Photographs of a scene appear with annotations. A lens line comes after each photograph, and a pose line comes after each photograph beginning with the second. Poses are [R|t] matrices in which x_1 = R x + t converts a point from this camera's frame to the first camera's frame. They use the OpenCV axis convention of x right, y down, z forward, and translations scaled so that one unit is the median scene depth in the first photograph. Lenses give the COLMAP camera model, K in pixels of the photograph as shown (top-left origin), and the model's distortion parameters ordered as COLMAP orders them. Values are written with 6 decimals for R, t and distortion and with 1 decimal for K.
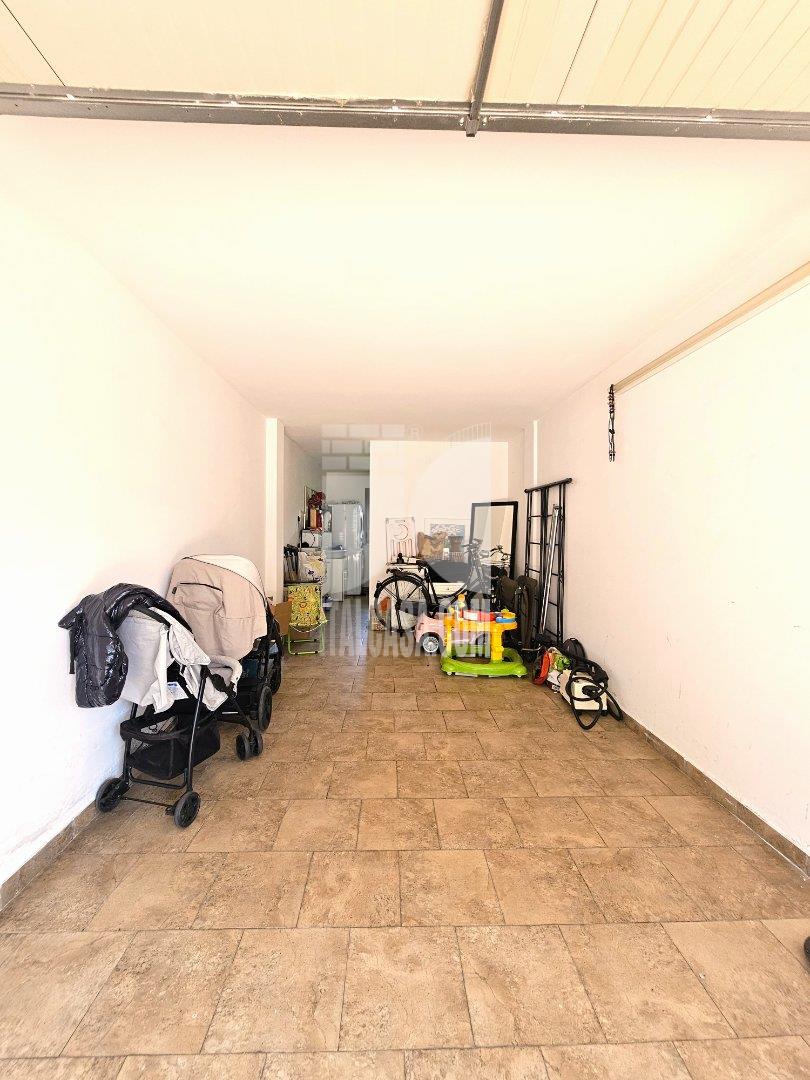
lens RADIAL K [[439.5, 0, 403.4], [0, 439.5, 538.3], [0, 0, 1]] dist [-0.017703, -0.000062]
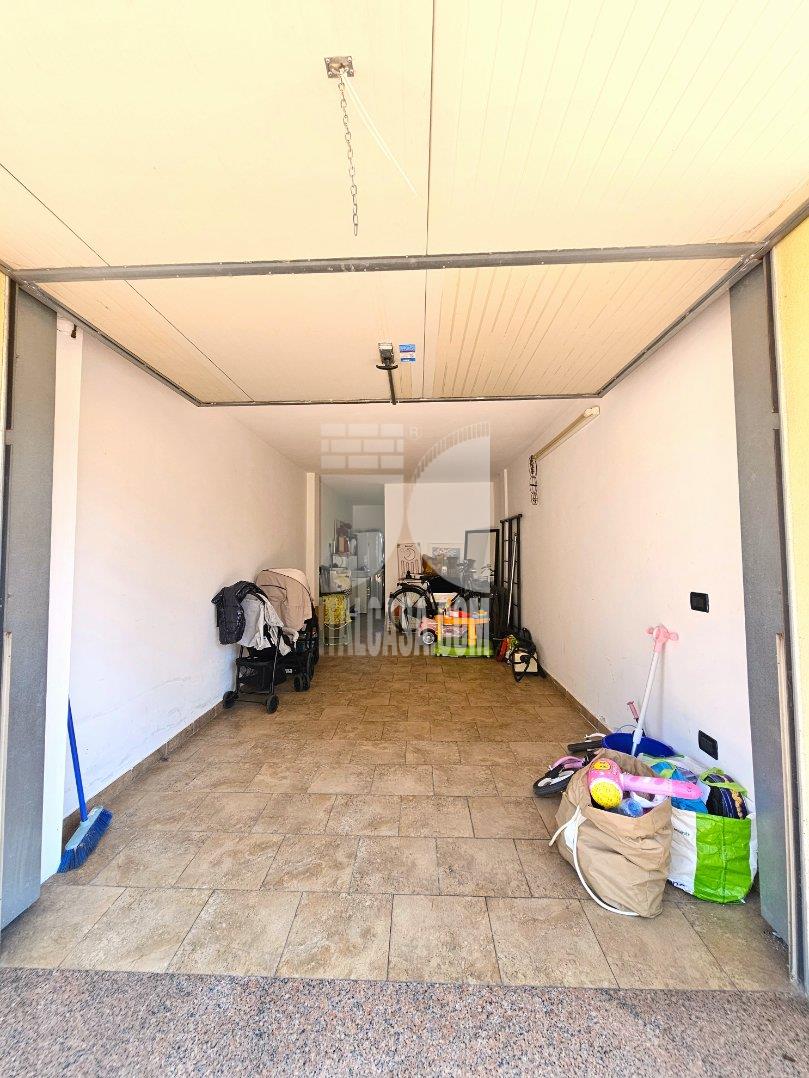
lens RADIAL K [[438.7, 0, 403.7], [0, 438.7, 537.9], [0, 0, 1]] dist [-0.017703, -0.000062]
pose [[0.997787, -0.016855, -0.064315, 0.118611], [0.013225, 0.998317, -0.056467, 0.019125], [0.065159, 0.055491, 0.996331, -0.531417]]
